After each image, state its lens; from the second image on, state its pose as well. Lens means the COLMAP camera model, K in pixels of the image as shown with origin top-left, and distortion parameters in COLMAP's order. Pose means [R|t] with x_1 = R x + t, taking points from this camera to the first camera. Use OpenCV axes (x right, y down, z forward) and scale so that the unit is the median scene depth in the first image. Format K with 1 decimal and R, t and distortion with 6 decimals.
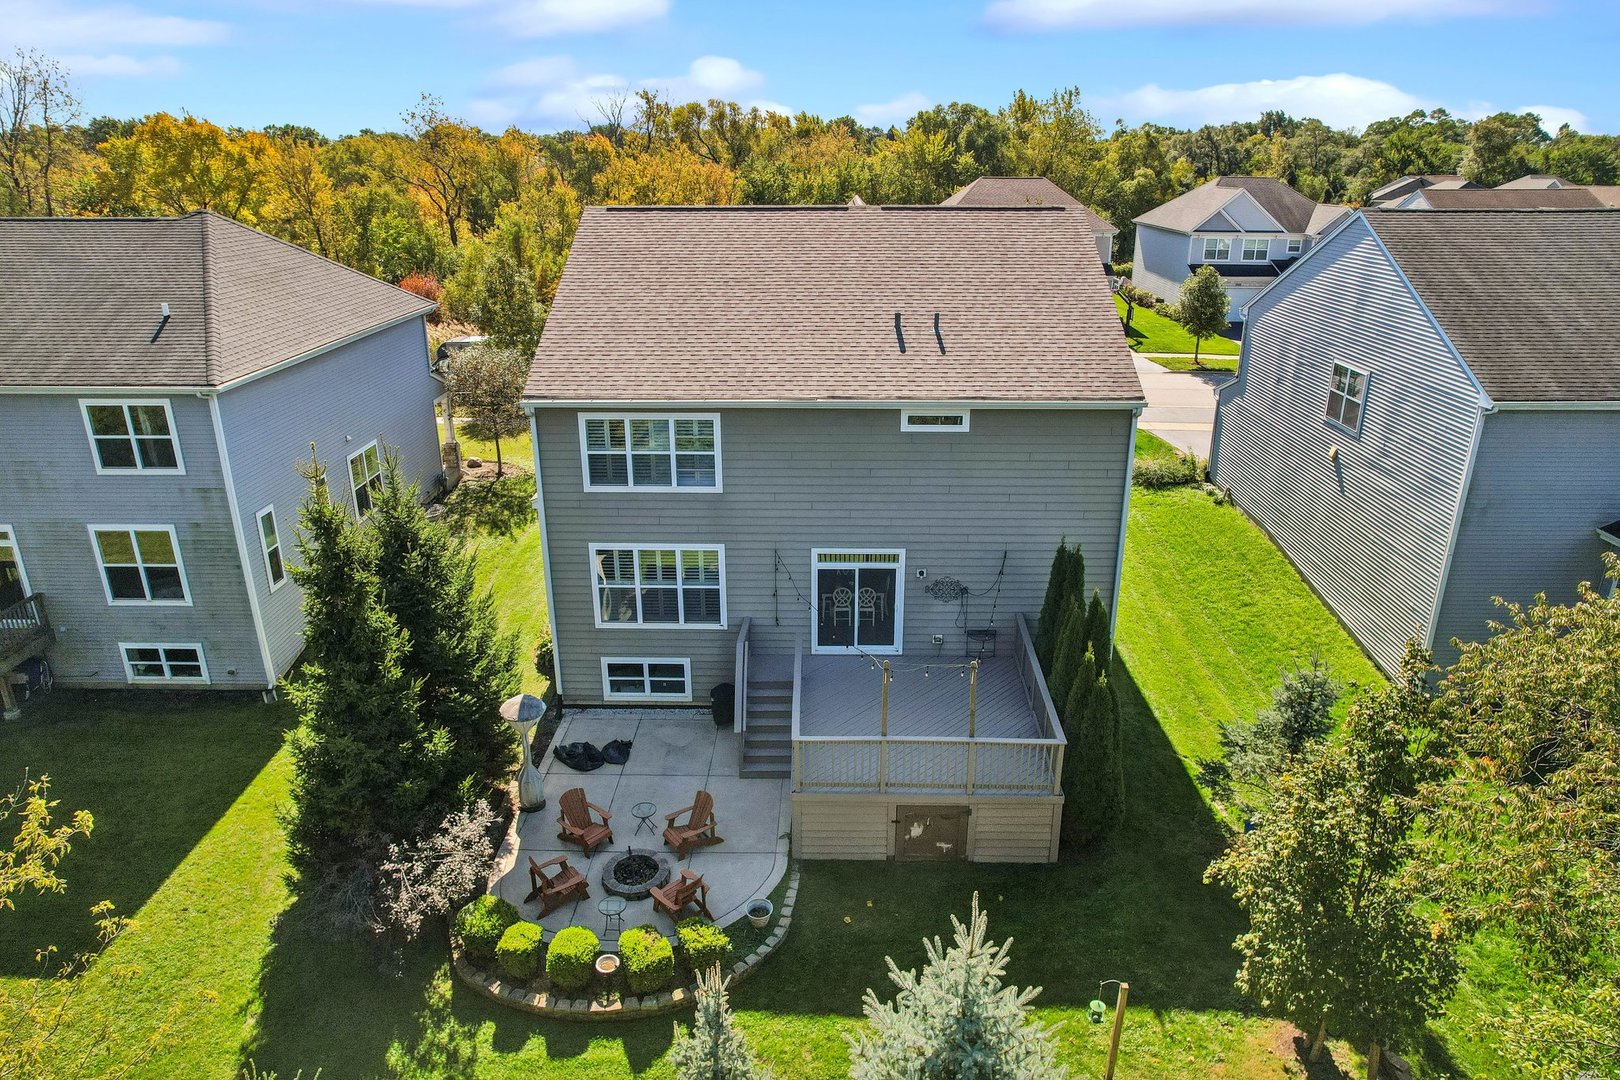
lens RADIAL K [[1031.8, 0, 810.0], [0, 1031.8, 540.0], [0, 0, 1]] dist [-0.025605, 0.001002]
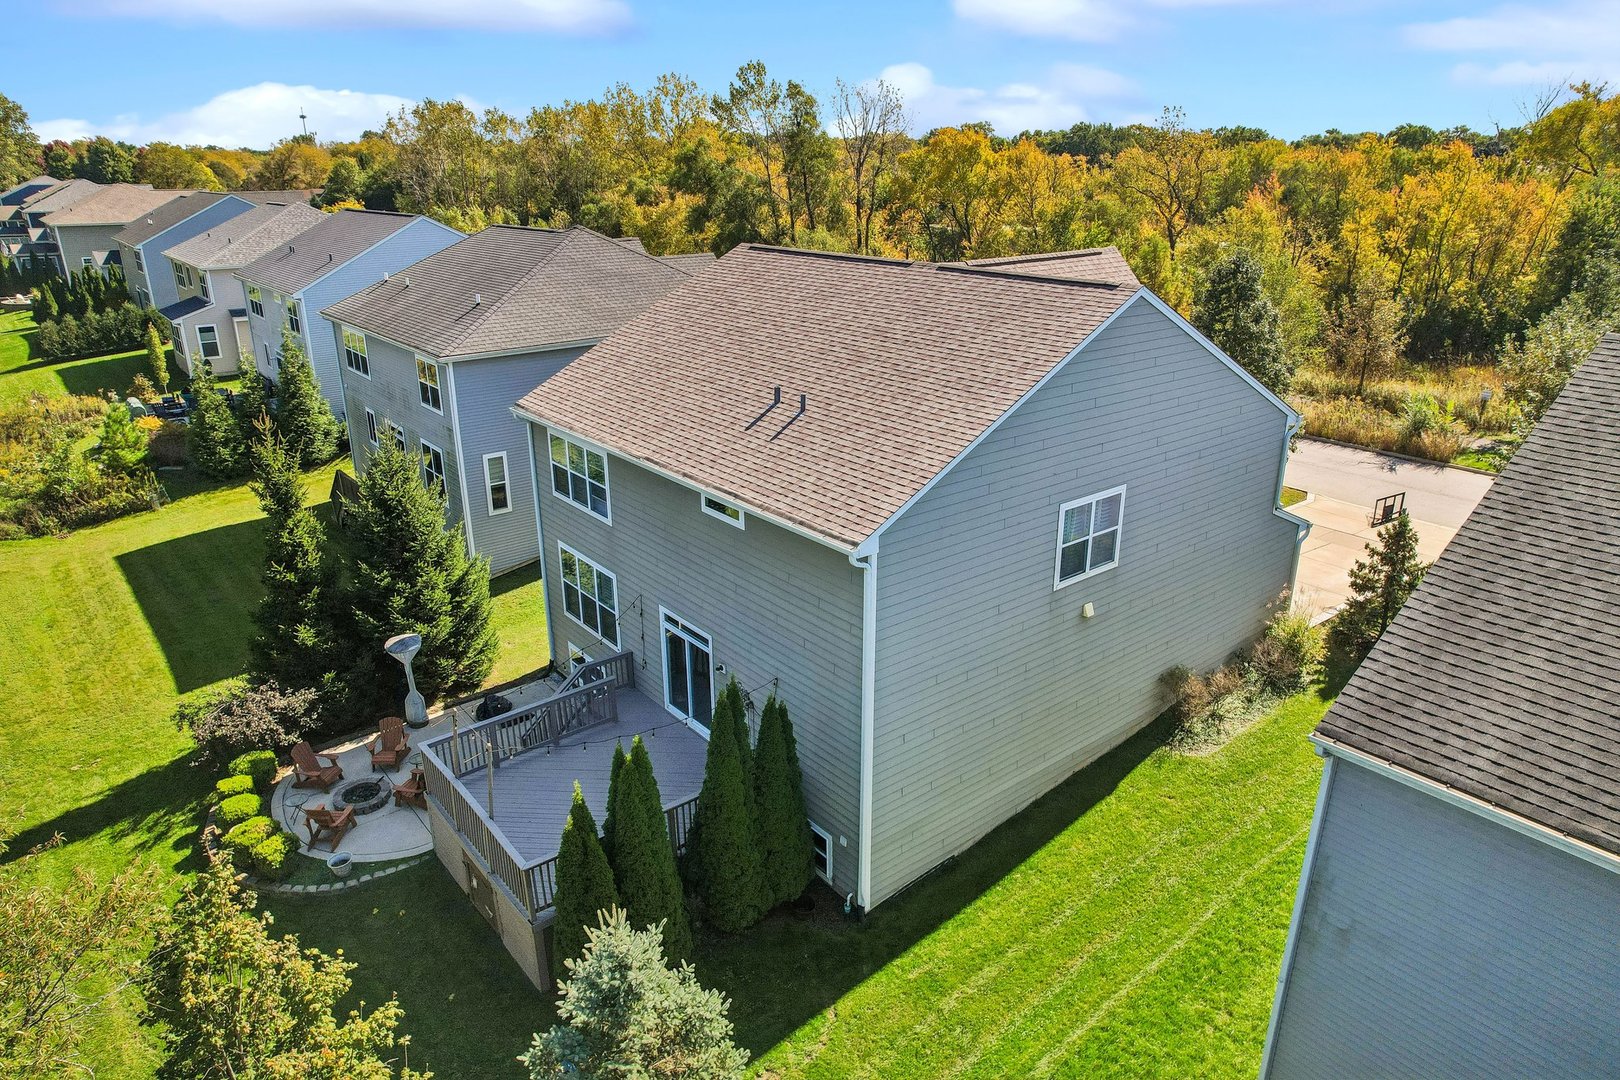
lens RADIAL K [[1031.8, 0, 810.0], [0, 1031.8, 540.0], [0, 0, 1]] dist [-0.025605, 0.001002]
pose [[0.640101, 0.267914, -0.720064, 0.787879], [-0.265714, 0.956590, 0.119712, -0.207497], [0.720879, 0.114703, 0.683503, 0.413970]]
